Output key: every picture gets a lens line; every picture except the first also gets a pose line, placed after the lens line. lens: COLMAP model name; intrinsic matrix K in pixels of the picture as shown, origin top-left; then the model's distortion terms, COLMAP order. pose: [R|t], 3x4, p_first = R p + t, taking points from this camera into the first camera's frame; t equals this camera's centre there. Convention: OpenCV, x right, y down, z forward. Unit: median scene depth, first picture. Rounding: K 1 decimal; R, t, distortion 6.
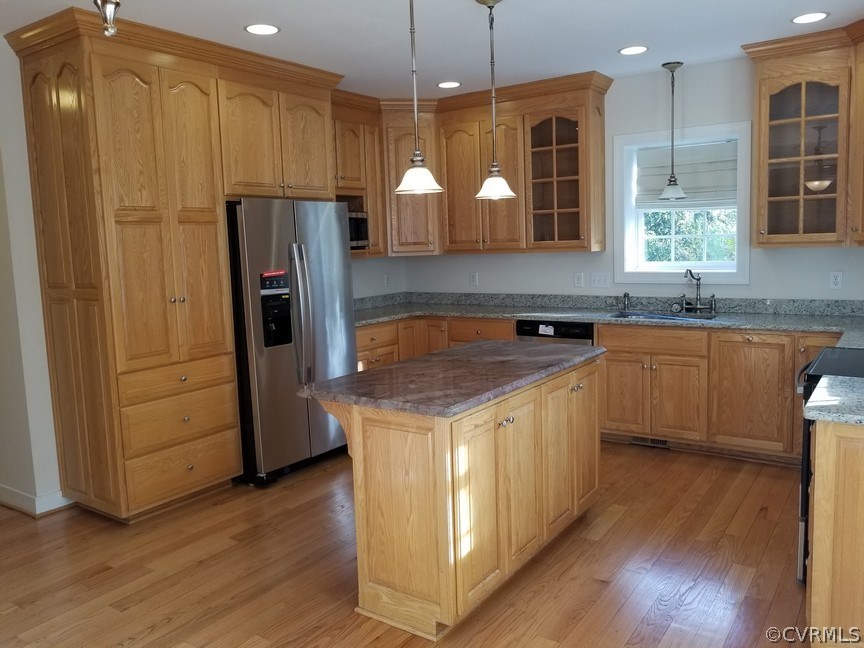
lens RADIAL K [[702.3, 0, 430.6], [0, 702.3, 319.1], [0, 0, 1]] dist [0.056218, -0.080948]
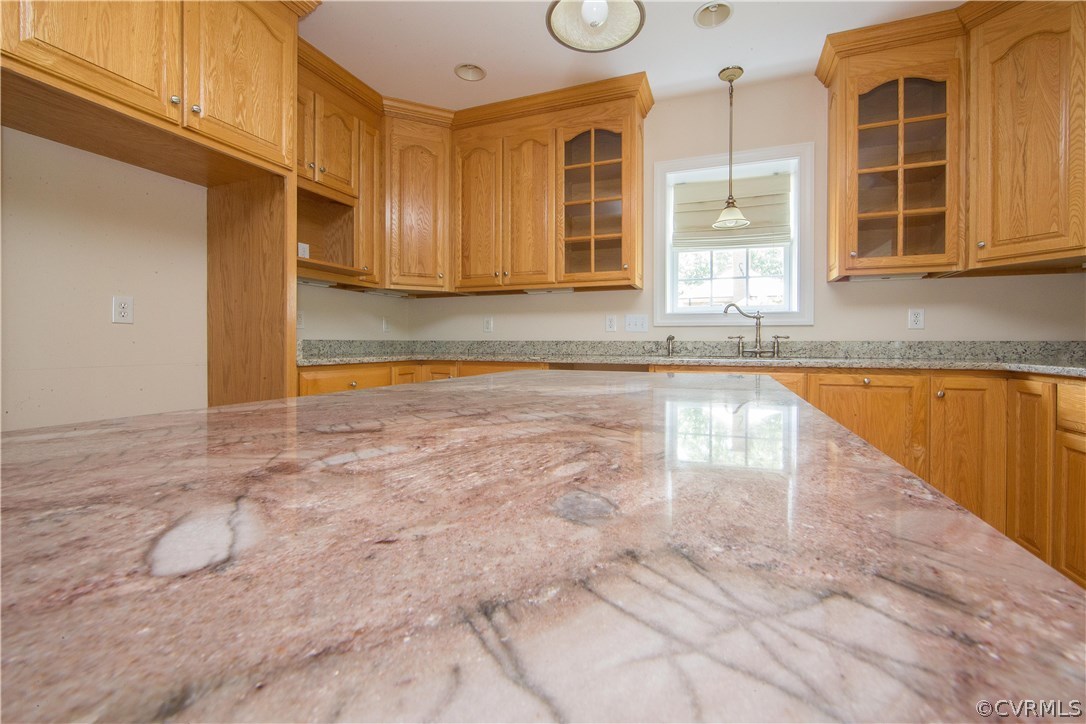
lens RADIAL K [[419.7, 0, 549.3], [0, 419.7, 356.0], [0, 0, 1]] dist [-0.000858, 0.000071]
pose [[0.966446, 0.037562, 0.254108, 0.003363], [-0.009265, 0.993704, -0.111653, 0.044640], [-0.256702, 0.105552, 0.960709, 0.524729]]
